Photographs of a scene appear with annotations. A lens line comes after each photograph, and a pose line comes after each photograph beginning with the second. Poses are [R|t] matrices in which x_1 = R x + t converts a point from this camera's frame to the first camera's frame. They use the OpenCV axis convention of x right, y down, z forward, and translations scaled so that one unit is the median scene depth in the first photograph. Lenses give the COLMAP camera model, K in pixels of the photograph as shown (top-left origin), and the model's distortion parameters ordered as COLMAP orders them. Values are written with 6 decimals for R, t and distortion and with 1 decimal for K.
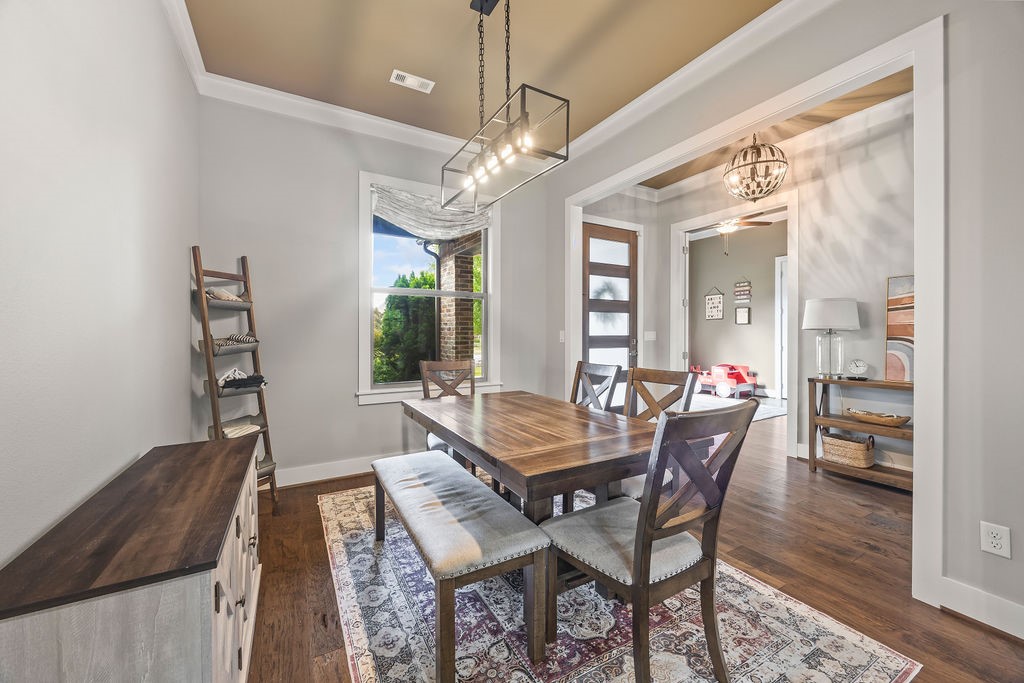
lens RADIAL K [[392.7, 0, 513.2], [0, 392.7, 336.6], [0, 0, 1]] dist [-0.001822, 0.000275]
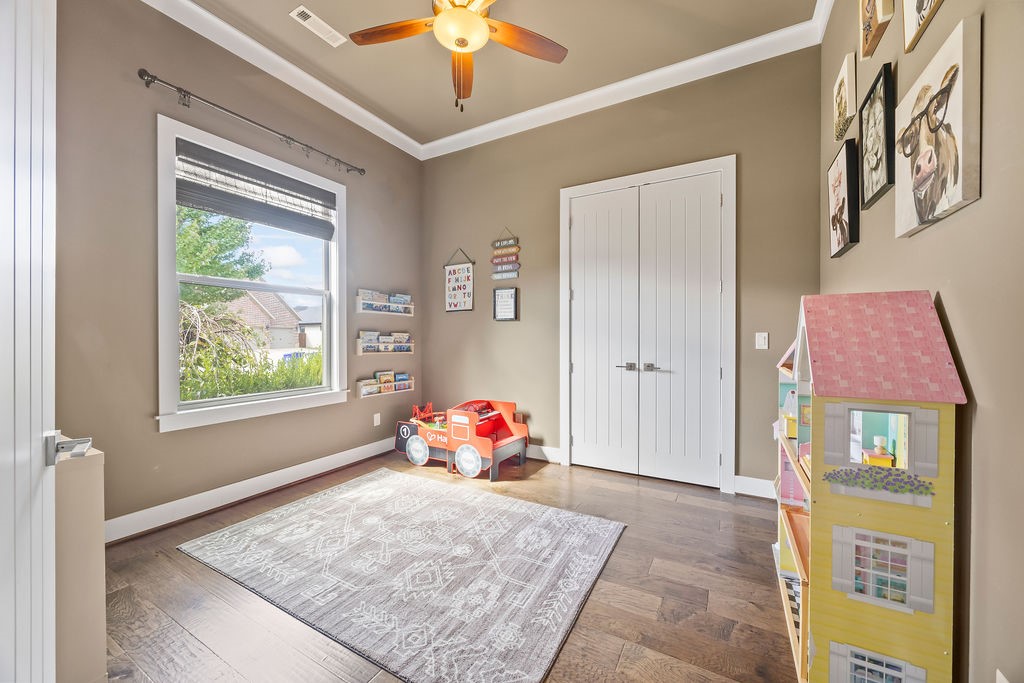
lens RADIAL K [[392.7, 0, 511.5], [0, 392.7, 340.0], [0, 0, 1]] dist [-0.001822, 0.000275]
pose [[0.871895, 0.001420, 0.489692, 0.342789], [0.002643, 0.999968, -0.007604, -0.001338], [-0.489686, 0.007924, 0.871863, 0.553360]]
